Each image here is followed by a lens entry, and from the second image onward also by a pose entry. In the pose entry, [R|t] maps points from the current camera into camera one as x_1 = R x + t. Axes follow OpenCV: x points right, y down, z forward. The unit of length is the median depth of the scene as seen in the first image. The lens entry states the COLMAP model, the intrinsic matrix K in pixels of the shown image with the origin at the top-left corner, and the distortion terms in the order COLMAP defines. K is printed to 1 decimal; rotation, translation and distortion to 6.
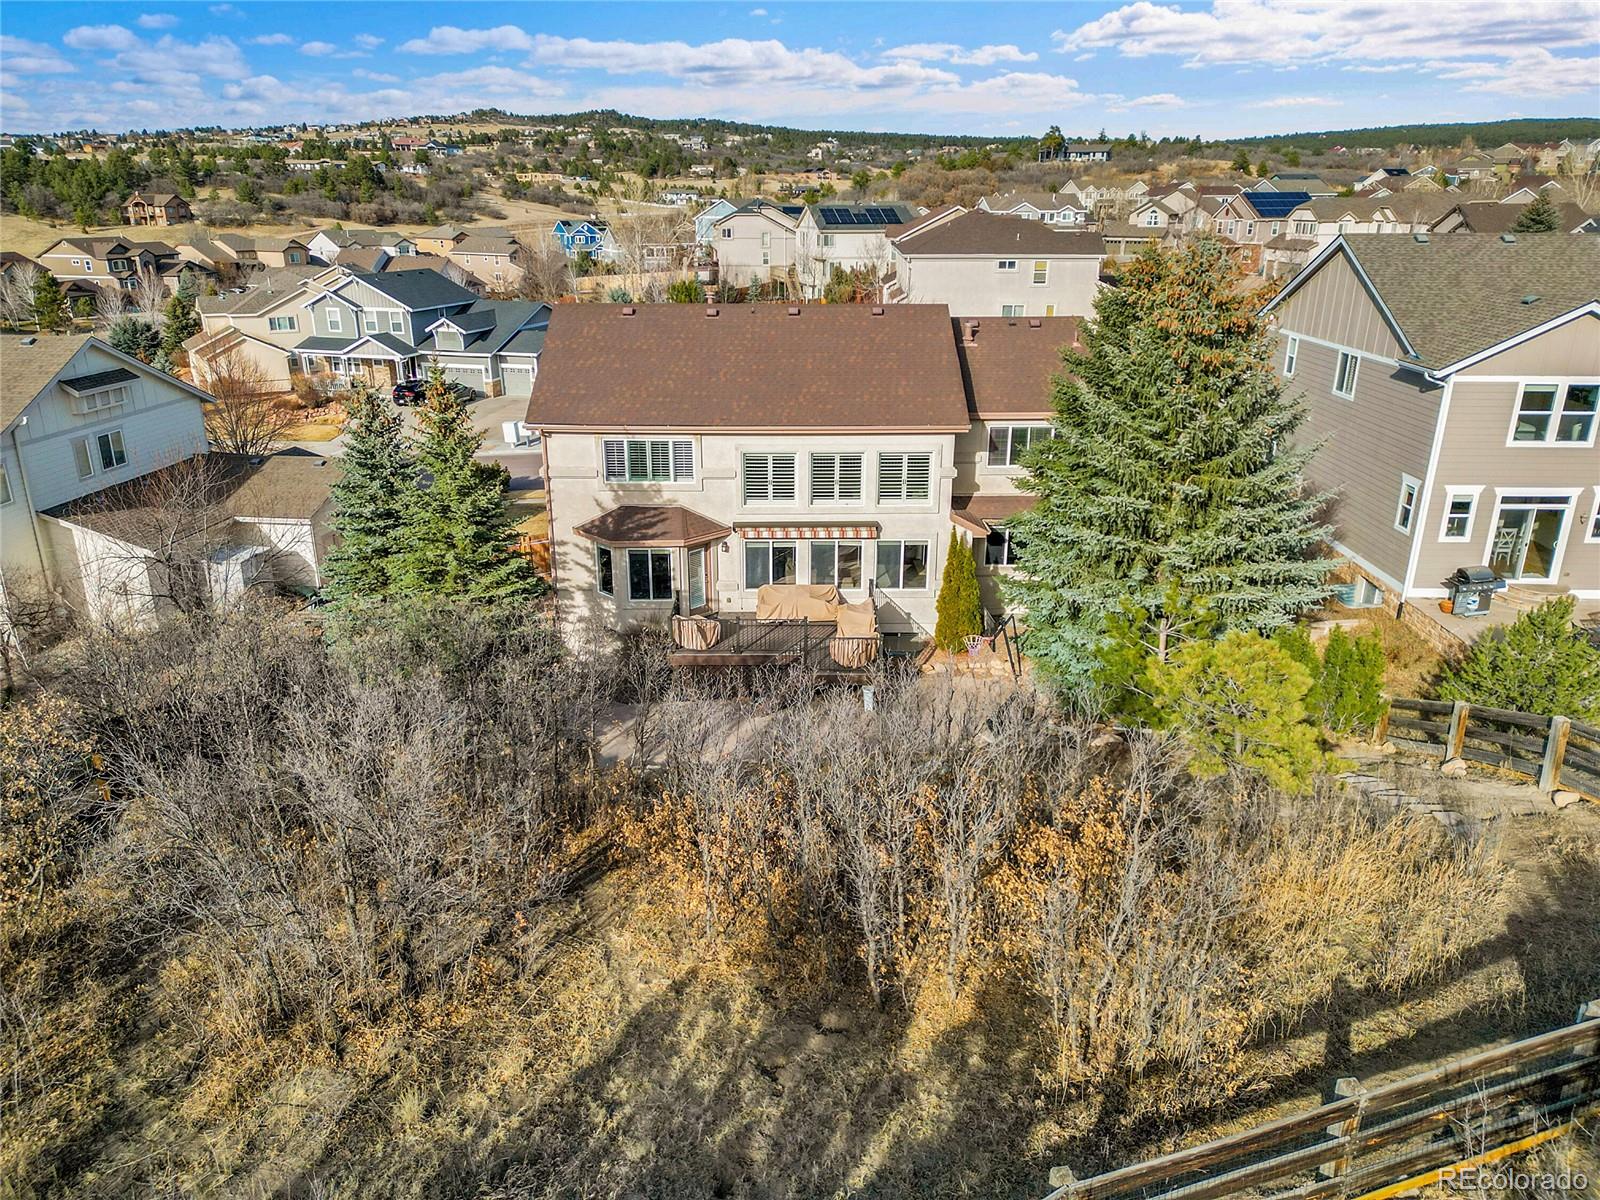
lens RADIAL K [[1112.2, 0, 800.0], [0, 1112.2, 600.0], [0, 0, 1]] dist [0.076959, -0.074758]
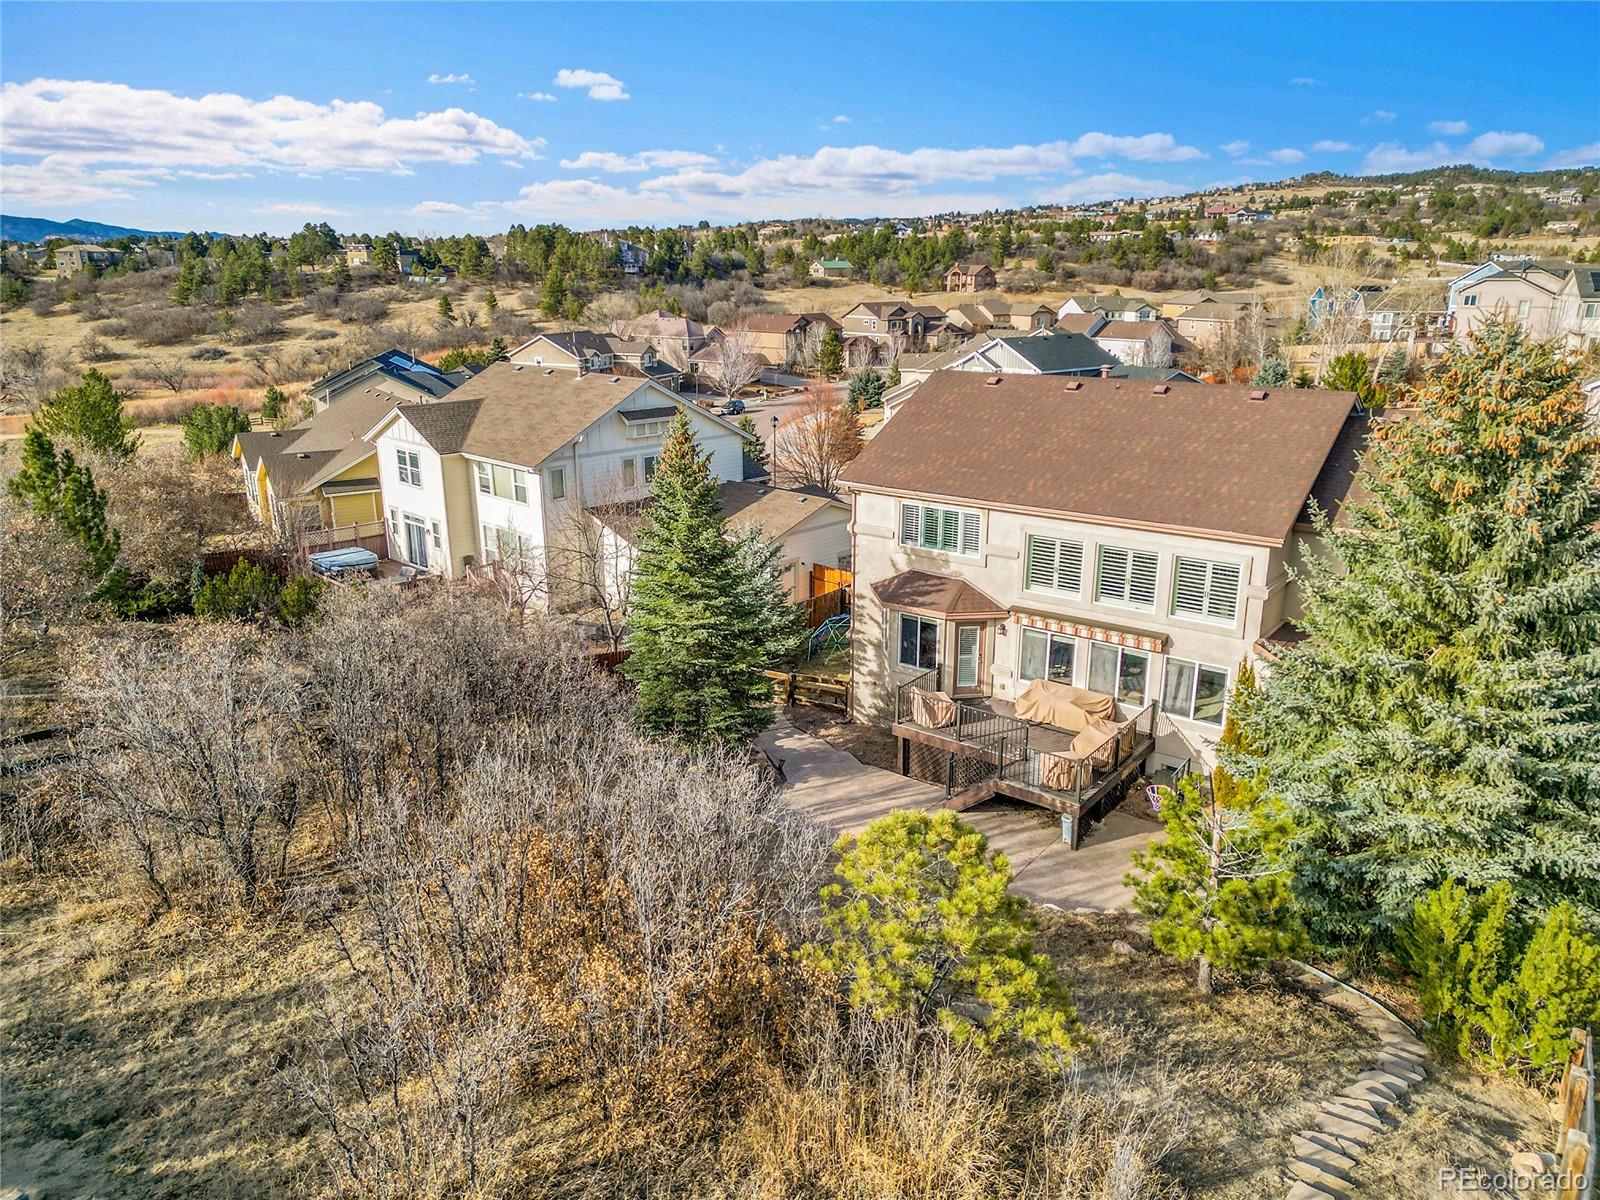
lens RADIAL K [[1112.2, 0, 800.0], [0, 1112.2, 600.0], [0, 0, 1]] dist [0.076959, -0.074758]
pose [[0.789269, 0.173493, -0.589028, 0.129620], [-0.204304, 0.978799, 0.014539, -0.018944], [0.579063, 0.108866, 0.807982, 0.050030]]
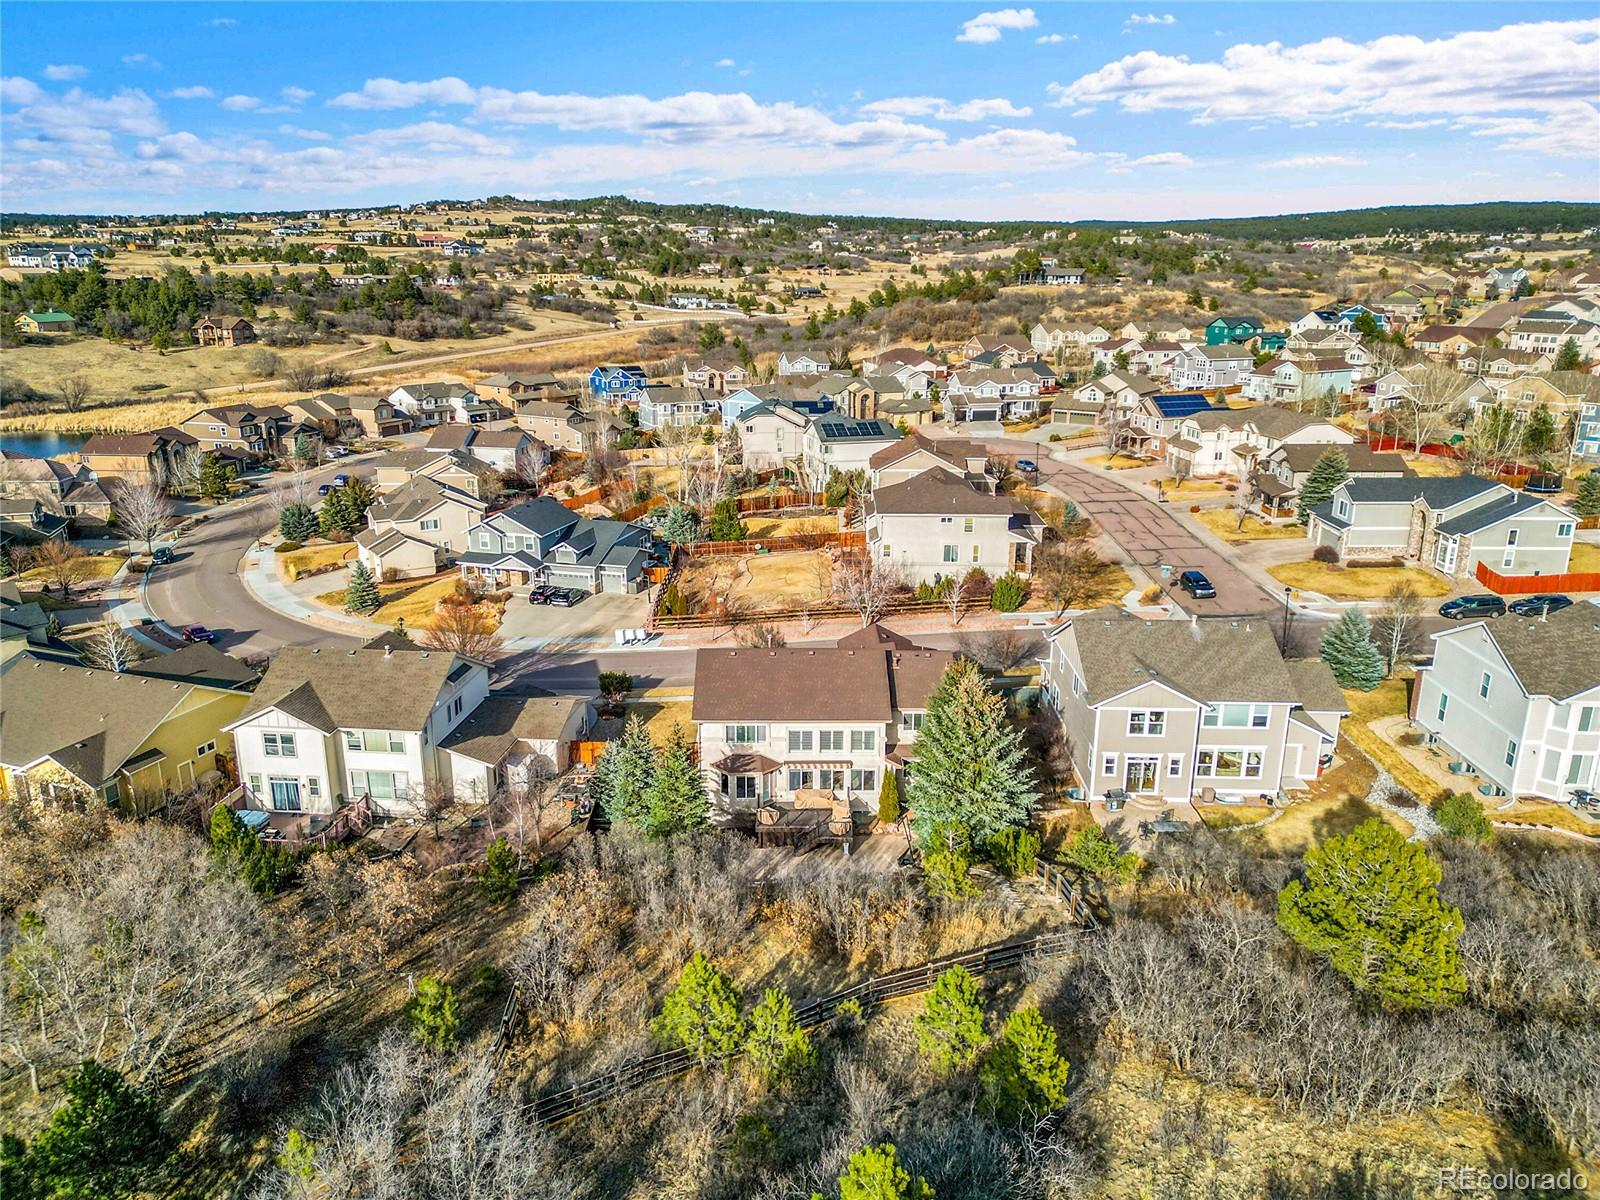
lens RADIAL K [[1112.2, 0, 800.0], [0, 1112.2, 600.0], [0, 0, 1]] dist [0.076959, -0.074758]
pose [[0.999999, 0.001173, -0.000160, -0.010775], [-0.001180, 0.998474, -0.055213, -0.097157], [0.000095, 0.055214, 0.998475, -0.431627]]
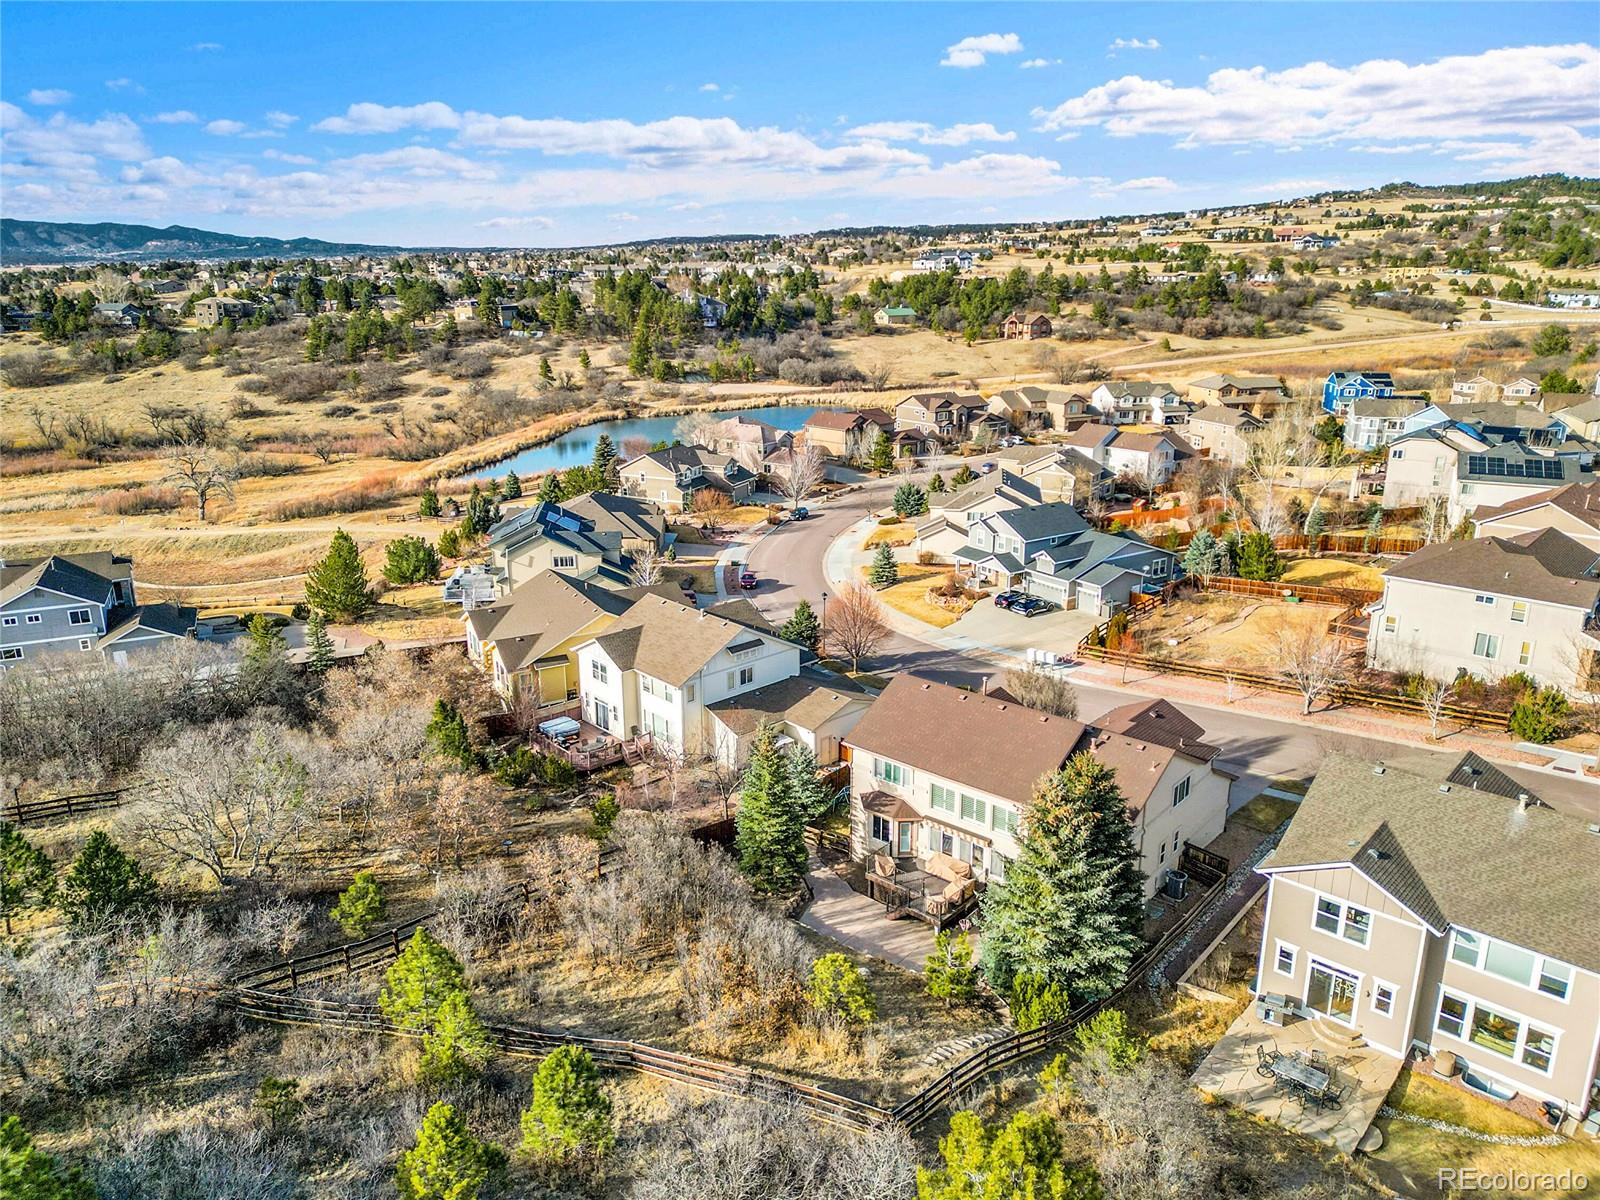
lens RADIAL K [[1112.2, 0, 800.0], [0, 1112.2, 600.0], [0, 0, 1]] dist [0.076959, -0.074758]
pose [[0.750075, 0.184926, -0.634972, 0.345692], [-0.217875, 0.975610, 0.026762, -0.161841], [0.624434, 0.118271, 0.772071, -0.249520]]
